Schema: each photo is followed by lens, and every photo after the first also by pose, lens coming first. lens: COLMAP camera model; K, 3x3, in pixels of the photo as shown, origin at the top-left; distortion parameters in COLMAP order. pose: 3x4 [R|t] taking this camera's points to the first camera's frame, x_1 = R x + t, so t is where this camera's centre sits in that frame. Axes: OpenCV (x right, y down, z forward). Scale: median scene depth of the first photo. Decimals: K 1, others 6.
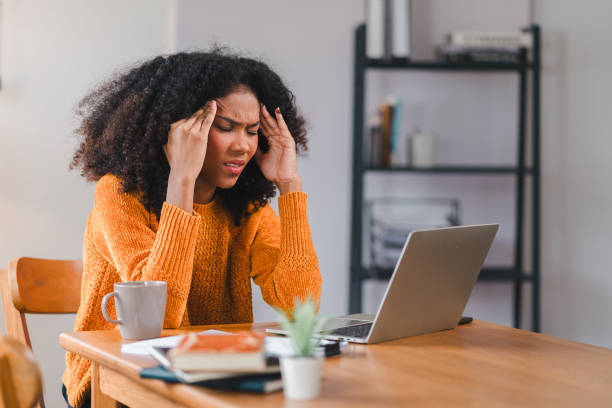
lens RADIAL K [[1454.2, 0, 306.0], [0, 1454.2, 204.0], [0, 0, 1]] dist [-0.059965, -0.285483]
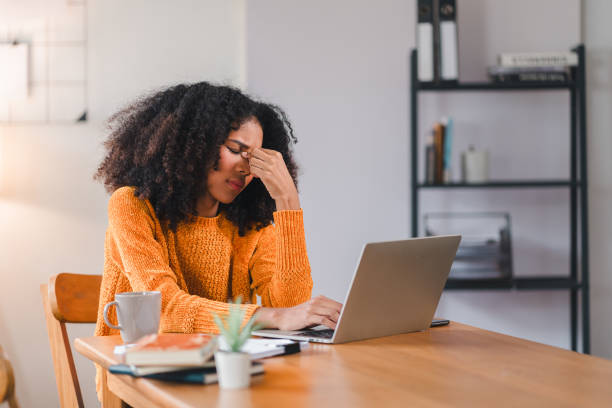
lens RADIAL K [[1454.2, 0, 306.0], [0, 1454.2, 204.0], [0, 0, 1]] dist [-0.059965, -0.285483]
pose [[0.992731, -0.022719, -0.118194, 0.129069], [0.021338, 0.999689, -0.012938, 0.001703], [0.118452, 0.010322, 0.992906, -0.098996]]
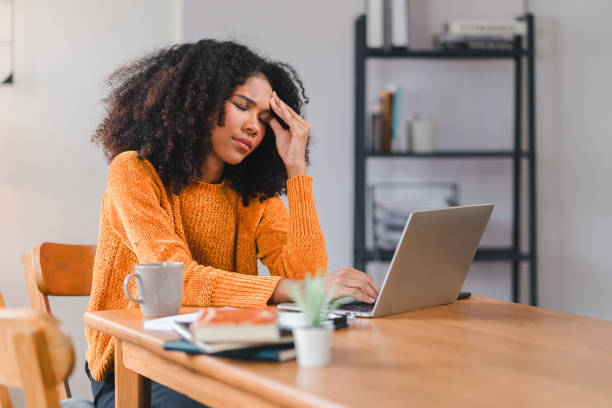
lens RADIAL K [[1454.2, 0, 306.0], [0, 1454.2, 204.0], [0, 0, 1]] dist [-0.059965, -0.285483]
pose [[0.999901, -0.014087, -0.000672, -0.004070], [0.014093, 0.999860, 0.008966, 0.001763], [0.000545, -0.008975, 0.999960, -0.058606]]
